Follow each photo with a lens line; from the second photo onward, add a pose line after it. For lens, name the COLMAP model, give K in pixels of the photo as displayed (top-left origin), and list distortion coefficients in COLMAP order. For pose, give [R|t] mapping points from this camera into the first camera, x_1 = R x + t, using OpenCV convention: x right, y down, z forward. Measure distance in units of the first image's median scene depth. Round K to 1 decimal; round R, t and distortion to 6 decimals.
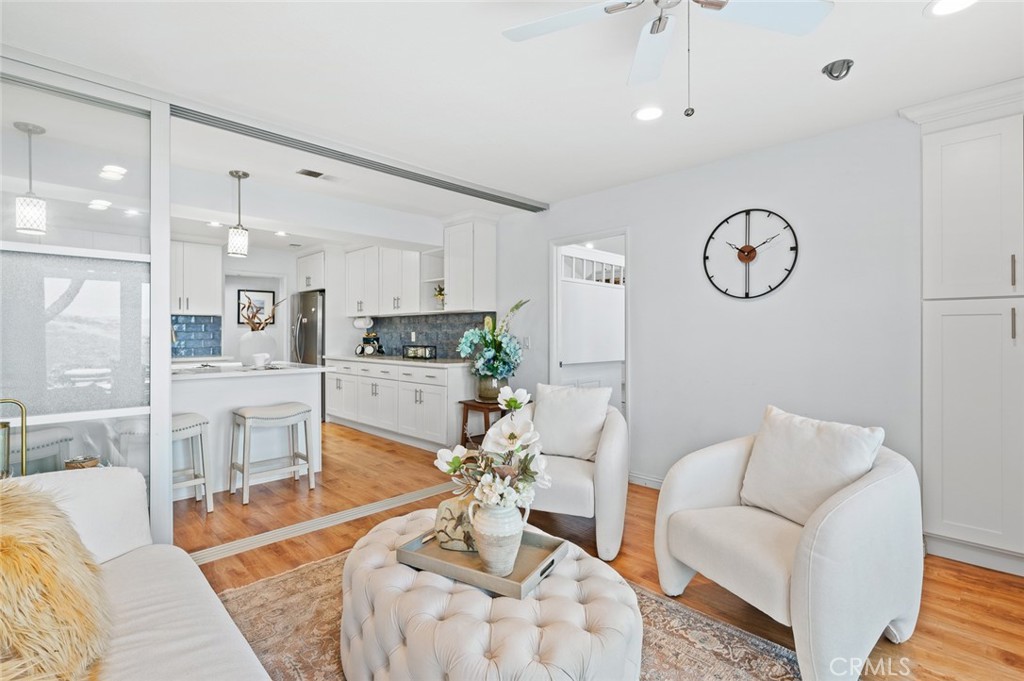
lens RADIAL K [[465.4, 0, 517.8], [0, 465.4, 341.1], [0, 0, 1]] dist [-0.000809, 0.001330]
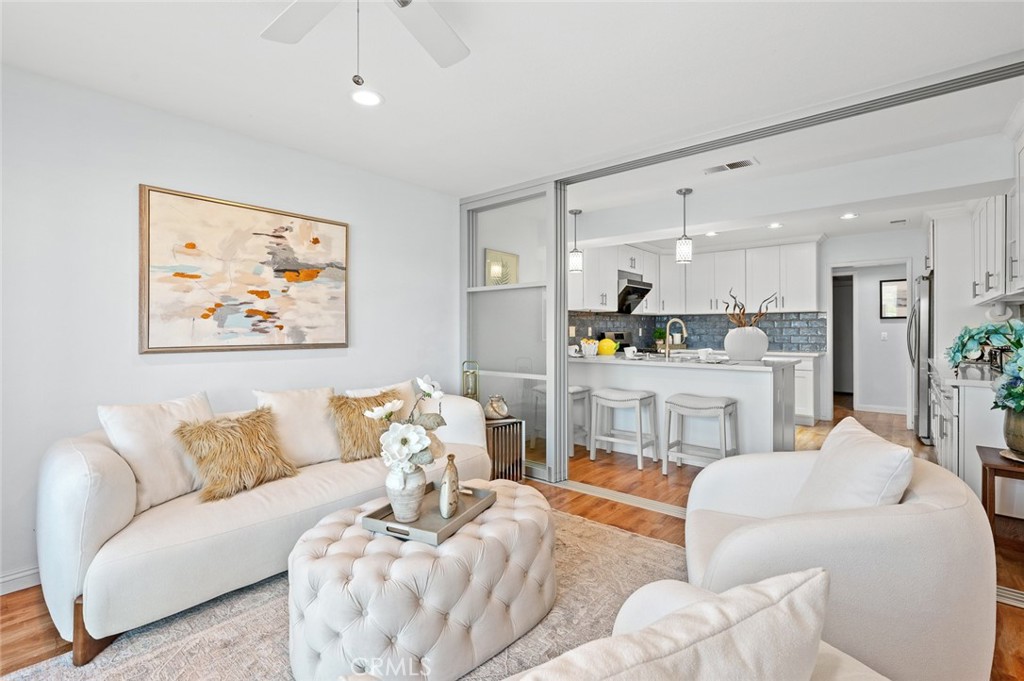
lens RADIAL K [[465.4, 0, 517.4], [0, 465.4, 331.7], [0, 0, 1]] dist [-0.000809, 0.001330]
pose [[0.093889, -0.001498, -0.995582, 0.644022], [-0.011819, 0.999927, -0.002619, -0.003996], [0.995513, 0.012012, 0.093864, 0.607279]]
